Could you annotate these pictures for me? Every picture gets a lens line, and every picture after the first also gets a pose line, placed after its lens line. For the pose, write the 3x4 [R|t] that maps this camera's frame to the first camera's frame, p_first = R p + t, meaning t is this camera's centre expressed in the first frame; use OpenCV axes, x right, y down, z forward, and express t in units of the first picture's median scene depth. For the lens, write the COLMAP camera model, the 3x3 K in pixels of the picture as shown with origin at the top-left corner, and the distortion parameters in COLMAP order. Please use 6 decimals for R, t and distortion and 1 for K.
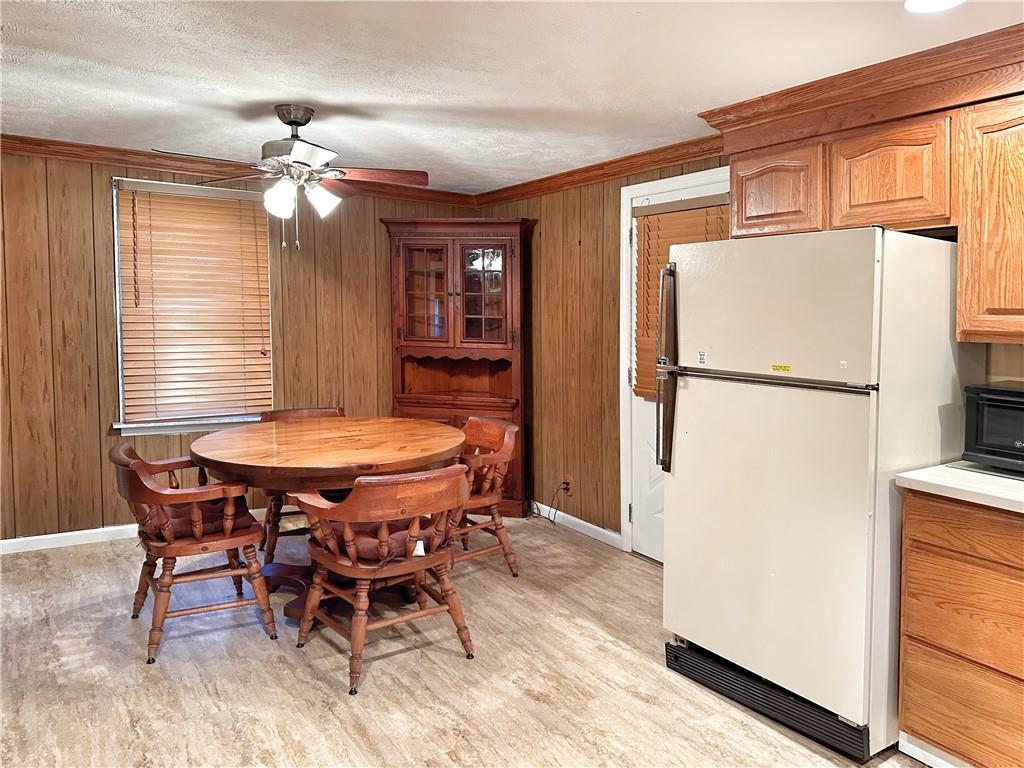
lens RADIAL K [[715.4, 0, 512.0], [0, 715.4, 384.0], [0, 0, 1]] dist [0.068446, -0.090204]
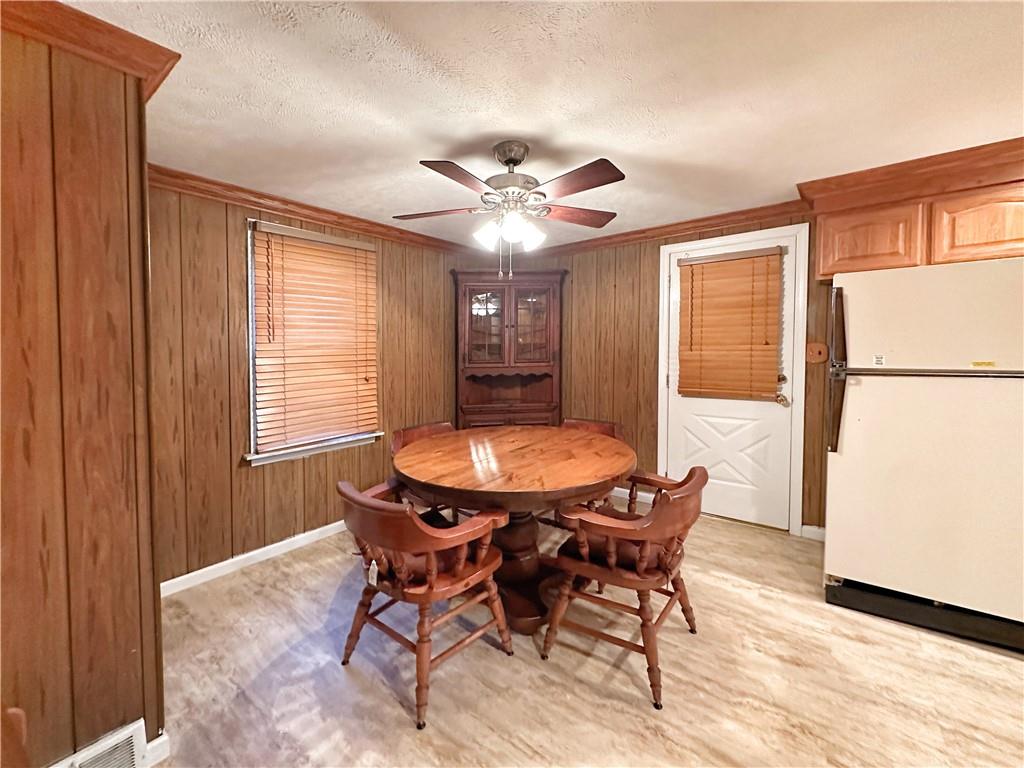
lens RADIAL K [[418.0, 0, 509.5], [0, 418.0, 368.0], [0, 0, 1]] dist [0.000392, 0.000067]
pose [[0.950100, -0.050738, 0.307792, -0.390499], [0.065239, 0.997184, -0.036999, -0.025135], [-0.305048, 0.055233, 0.950734, 0.327716]]
